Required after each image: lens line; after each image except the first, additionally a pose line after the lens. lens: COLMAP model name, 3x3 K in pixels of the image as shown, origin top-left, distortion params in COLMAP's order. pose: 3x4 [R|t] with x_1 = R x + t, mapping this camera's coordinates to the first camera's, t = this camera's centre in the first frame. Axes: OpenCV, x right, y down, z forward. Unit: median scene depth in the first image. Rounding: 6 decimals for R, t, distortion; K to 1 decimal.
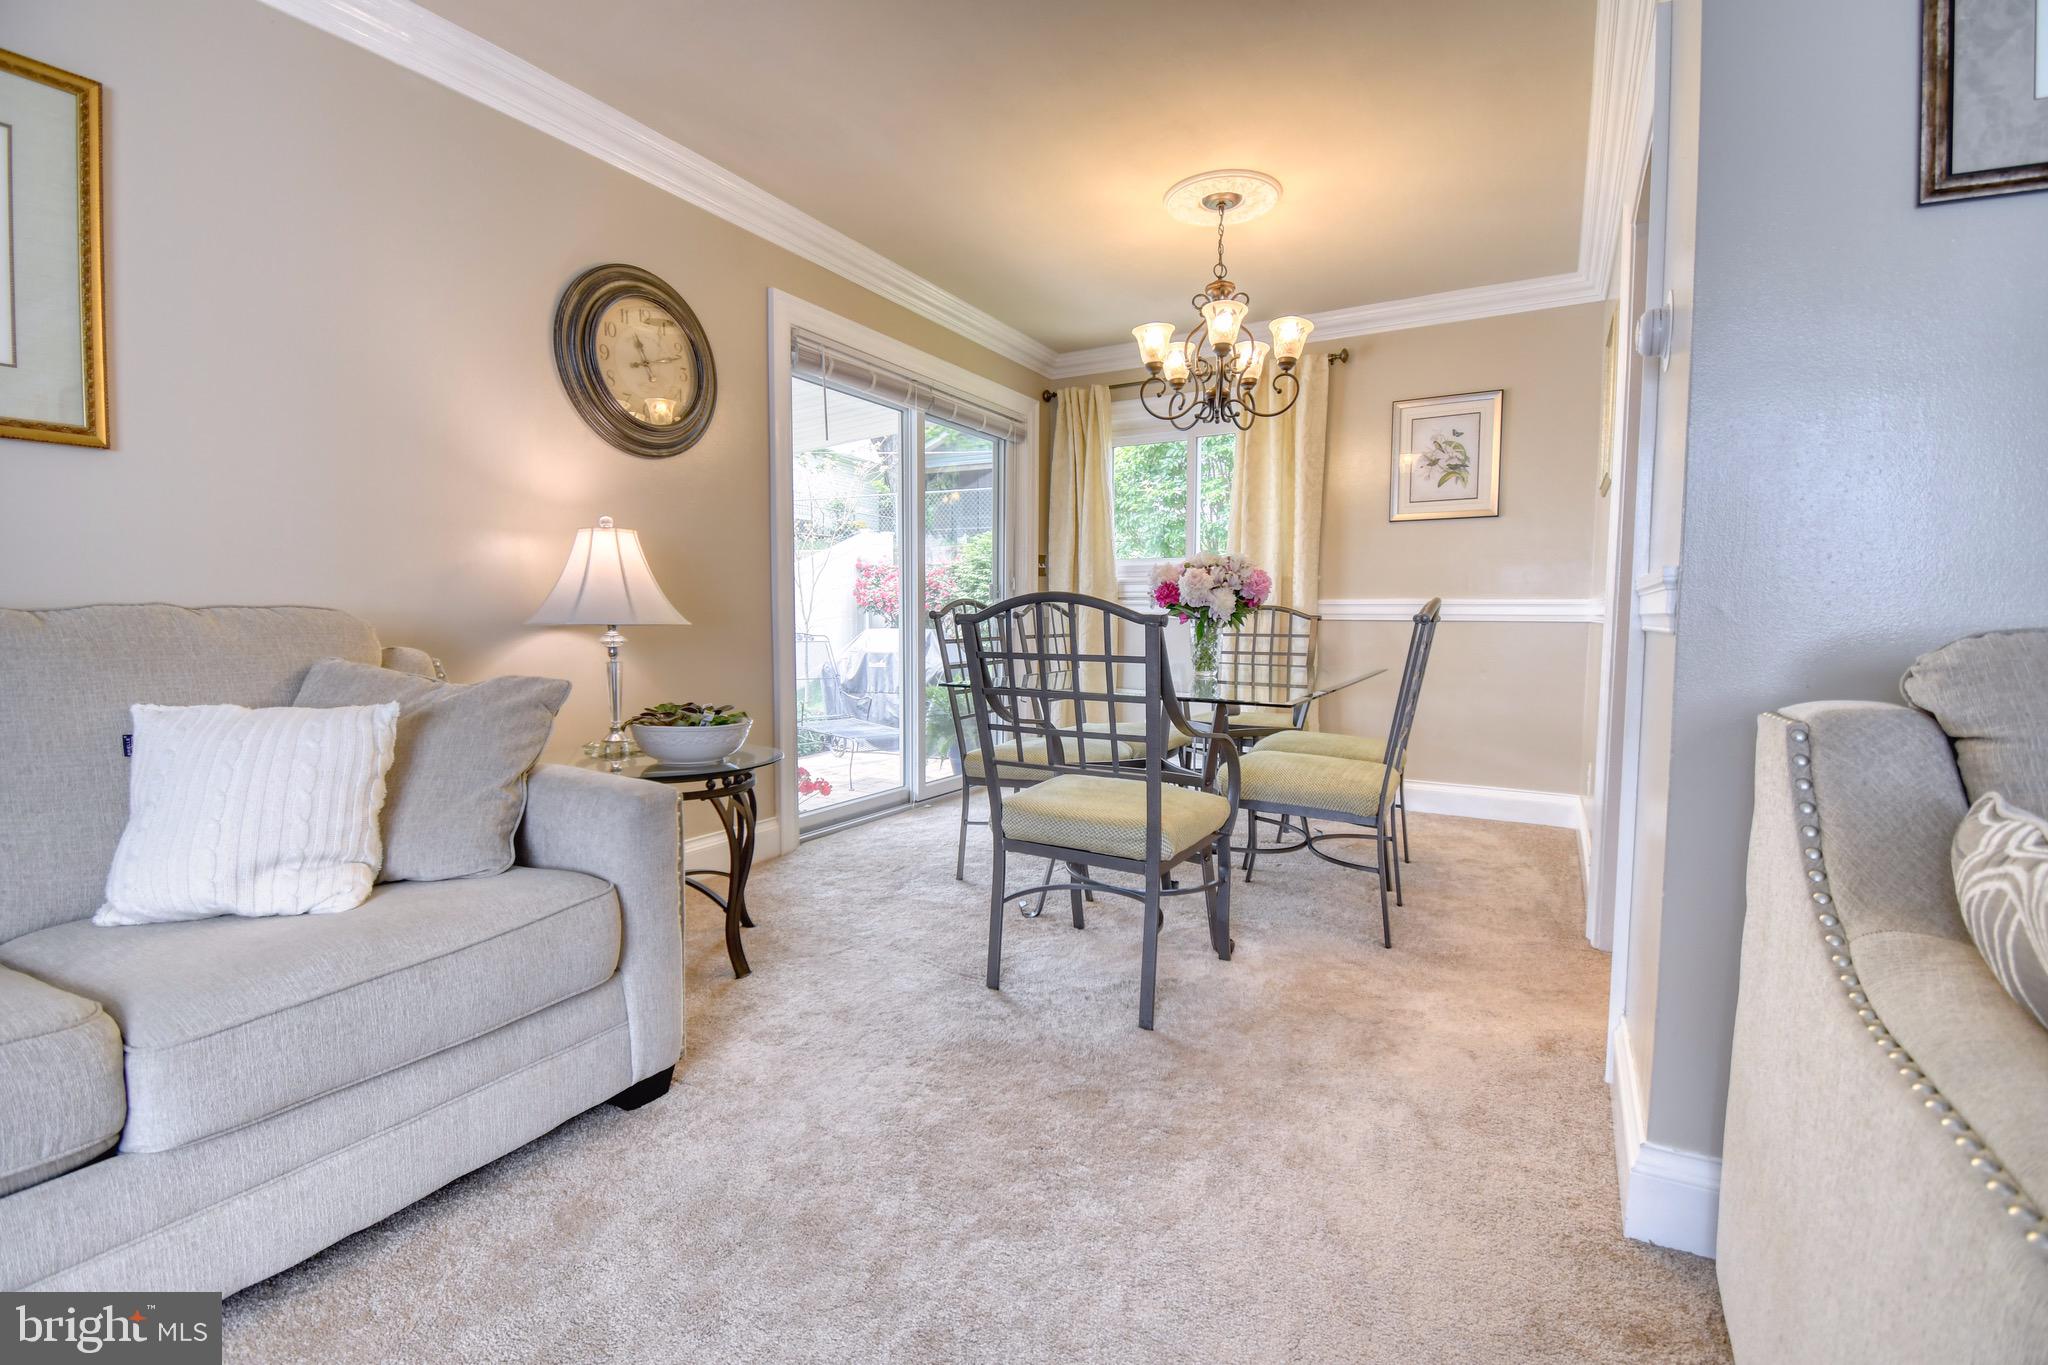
lens RADIAL K [[897.5, 0, 1022.1], [0, 897.5, 680.8], [0, 0, 1]] dist [0.022314, -0.025773]
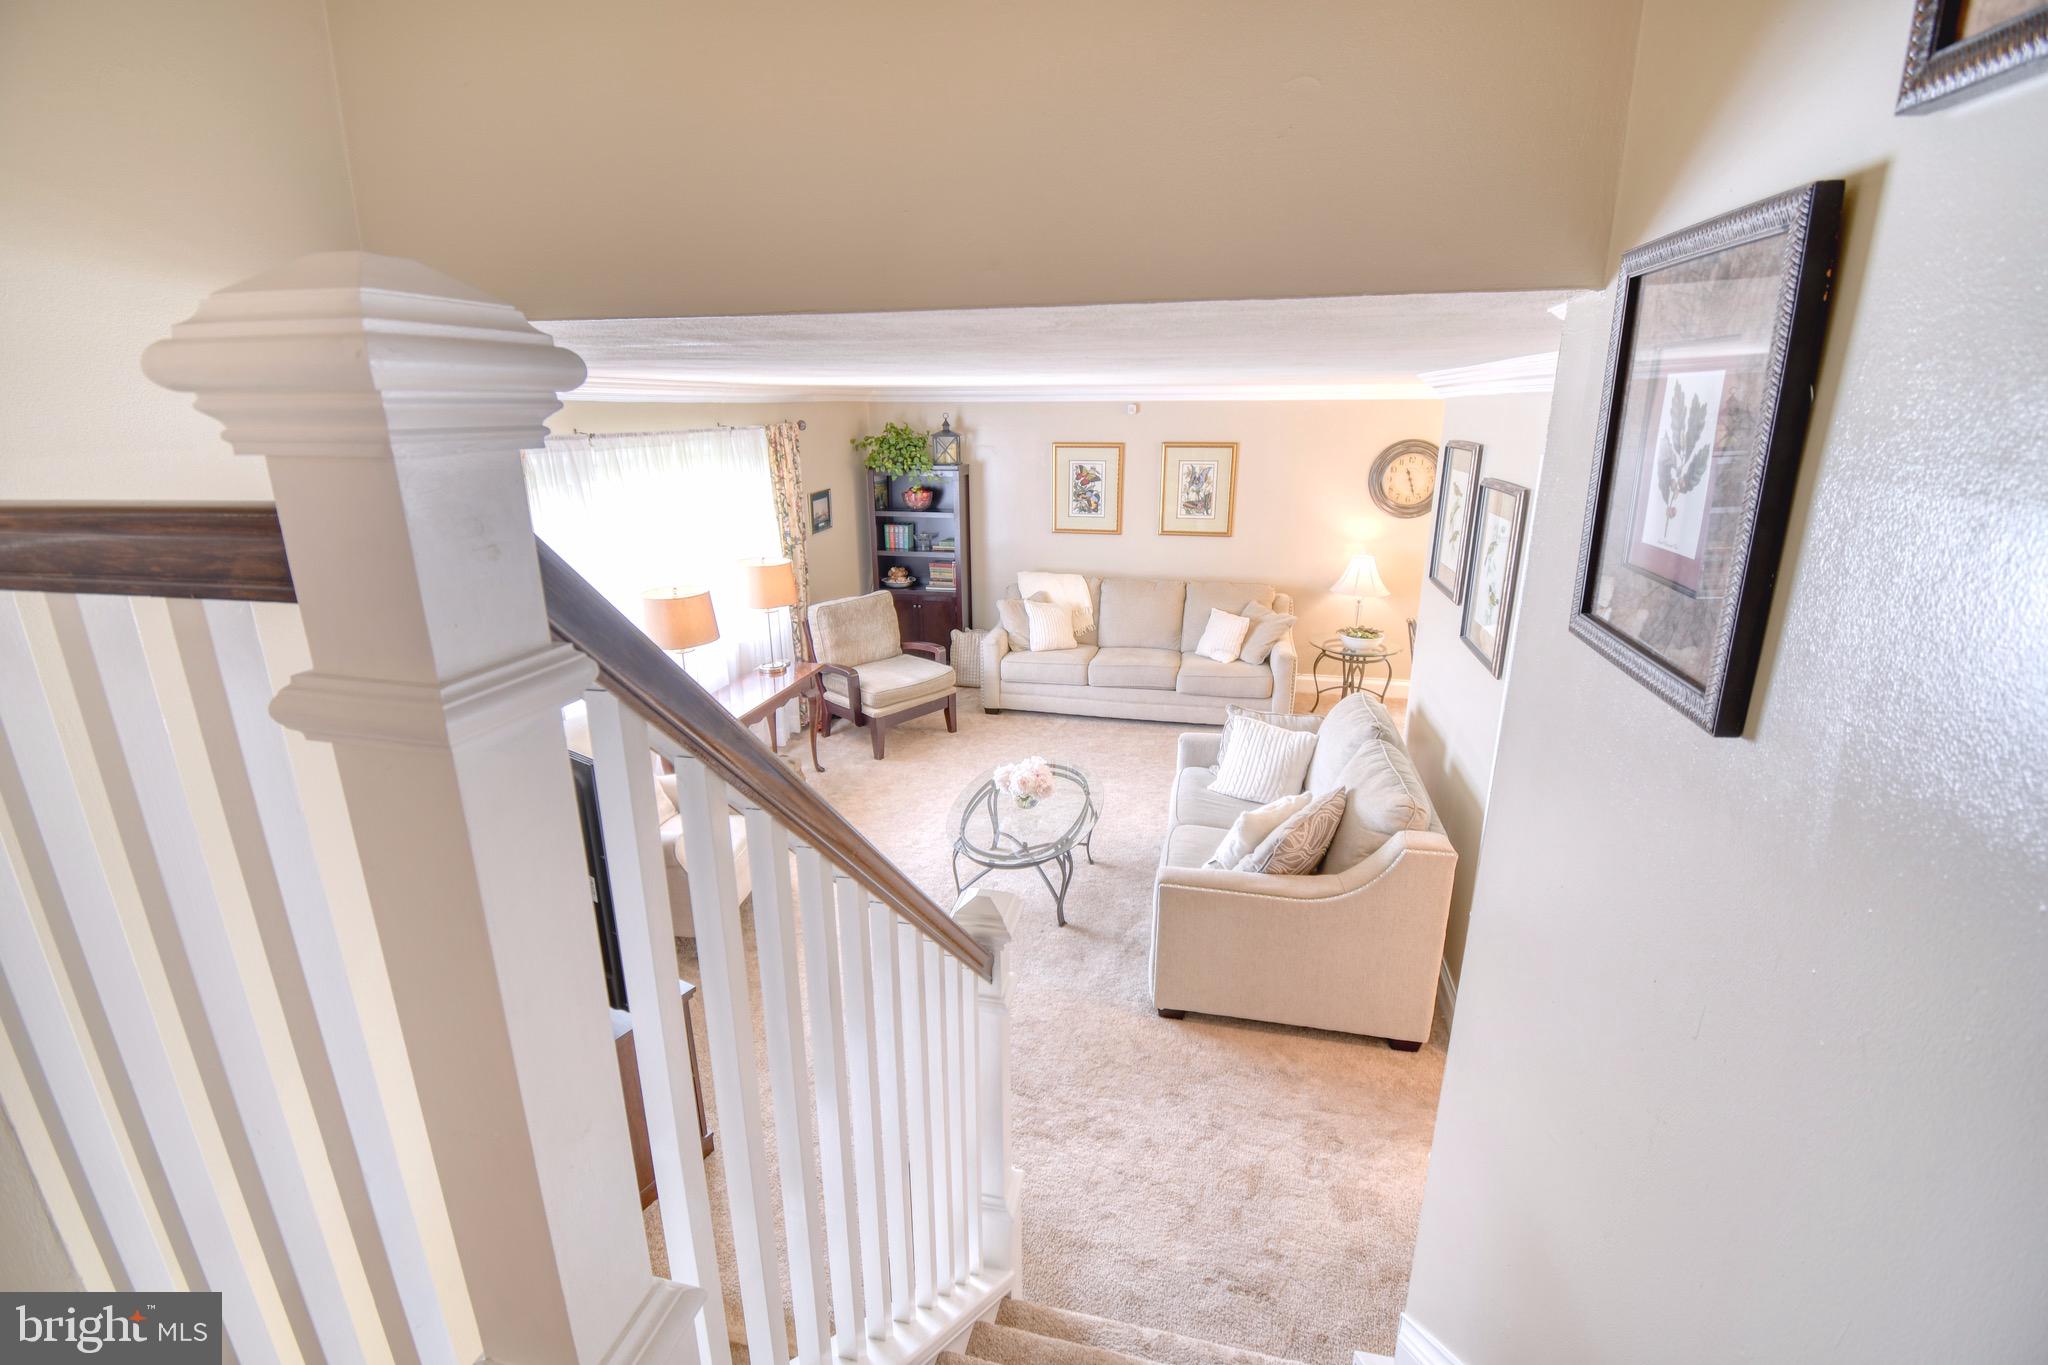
lens RADIAL K [[897.5, 0, 1022.1], [0, 897.5, 680.8], [0, 0, 1]] dist [0.022314, -0.025773]
pose [[0.290526, 0.274374, -0.916686, 1.579156], [-0.068394, 0.961512, 0.266115, -0.401133], [0.954420, -0.014617, 0.298110, -0.671774]]
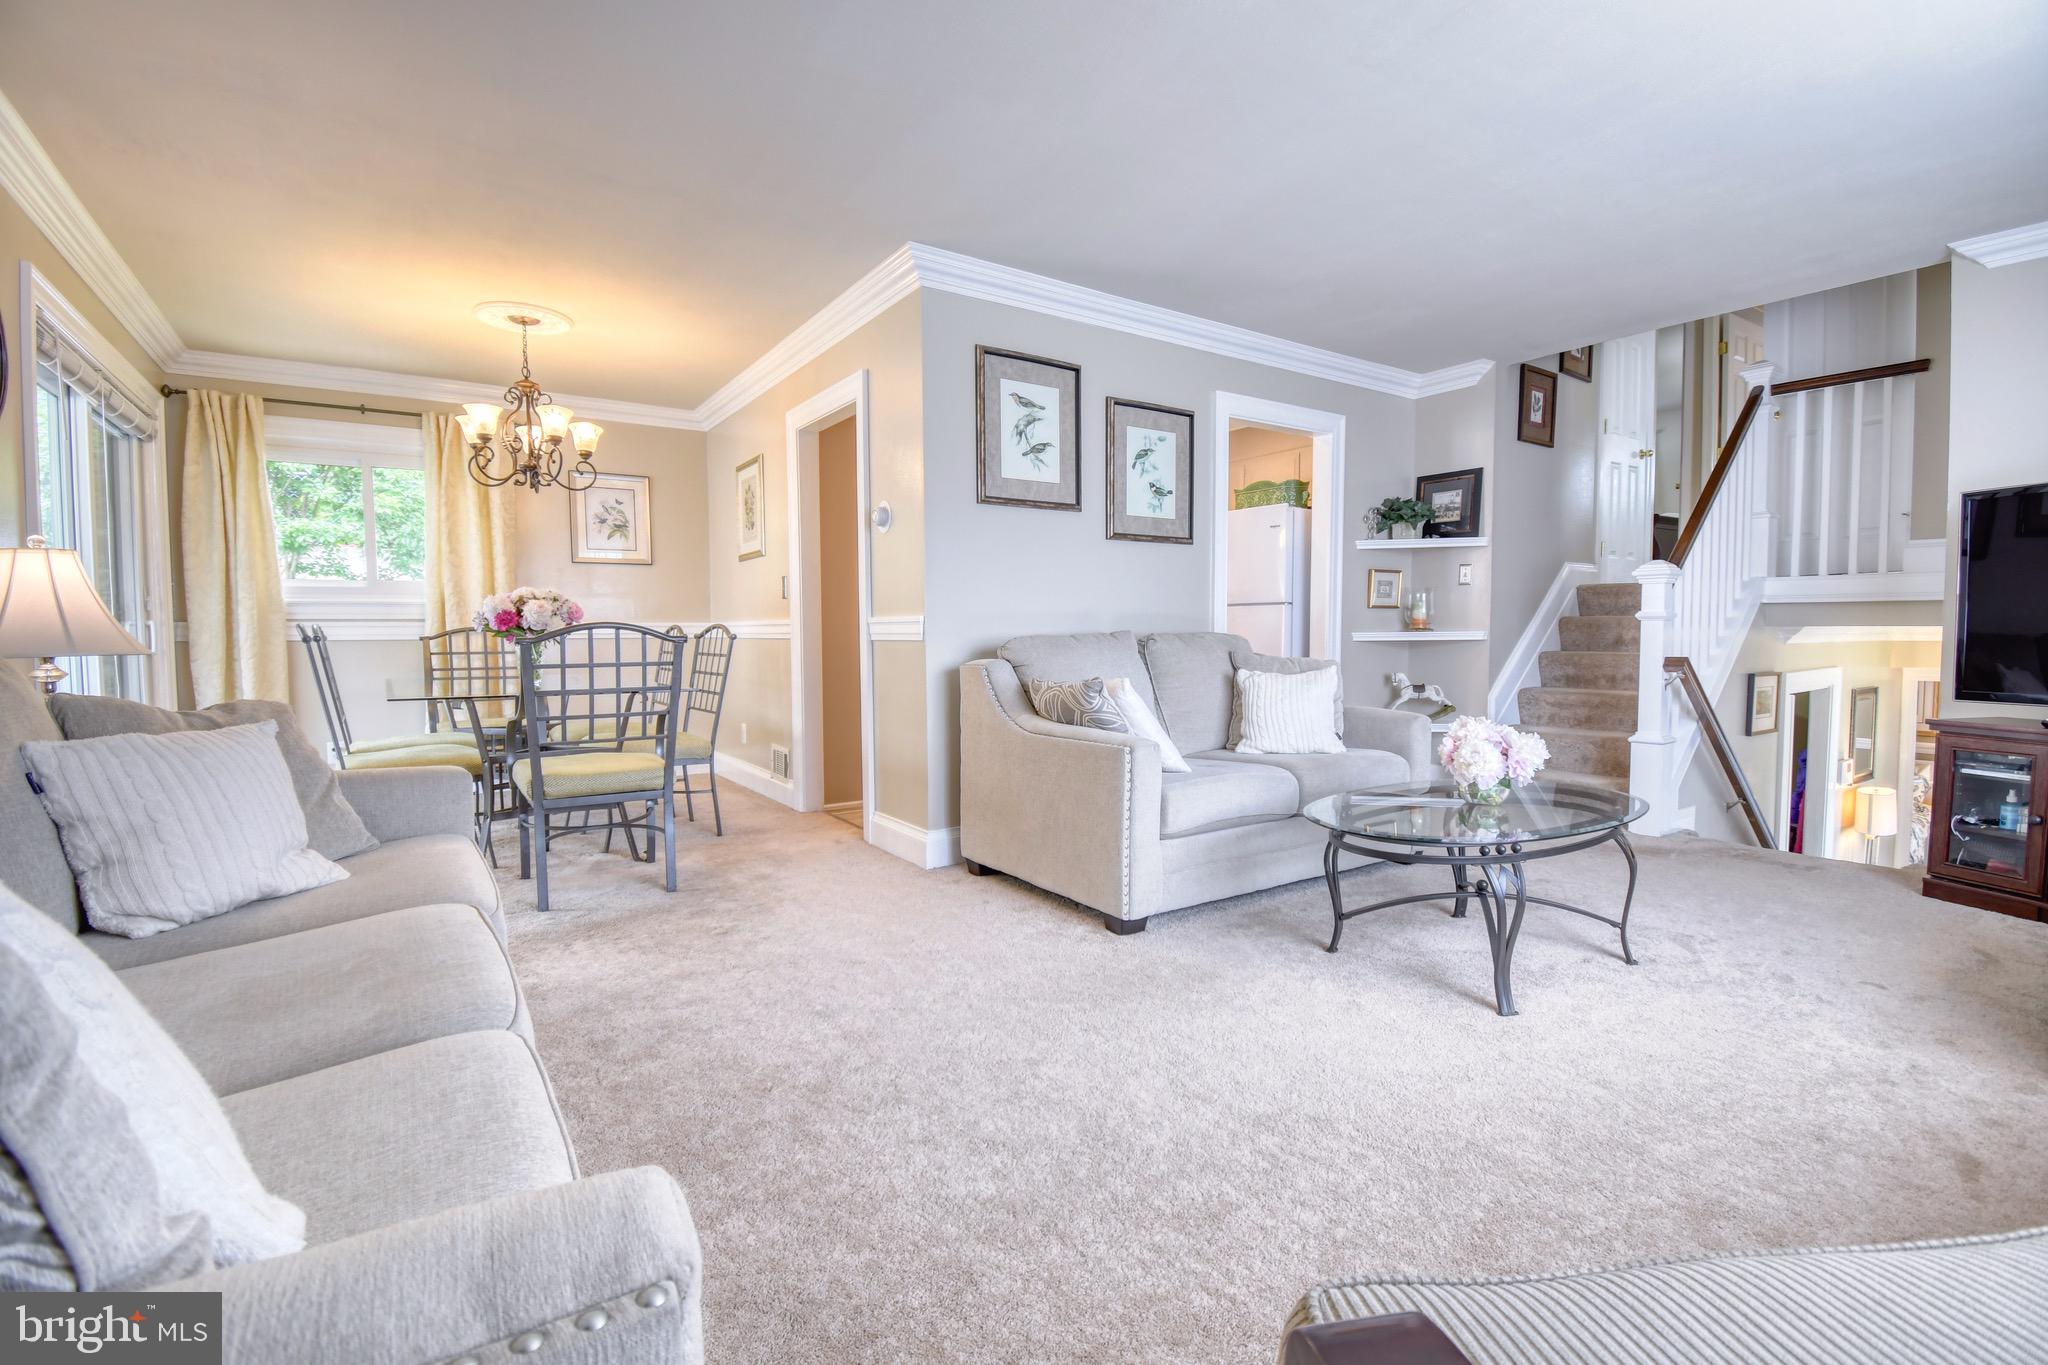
lens RADIAL K [[897.5, 0, 1022.1], [0, 897.5, 680.8], [0, 0, 1]] dist [0.022314, -0.025773]
pose [[0.435786, -0.059323, 0.898093, -0.539159], [0.076382, 0.996663, 0.028771, 0.006021], [-0.896803, 0.056061, 0.438863, -0.155228]]
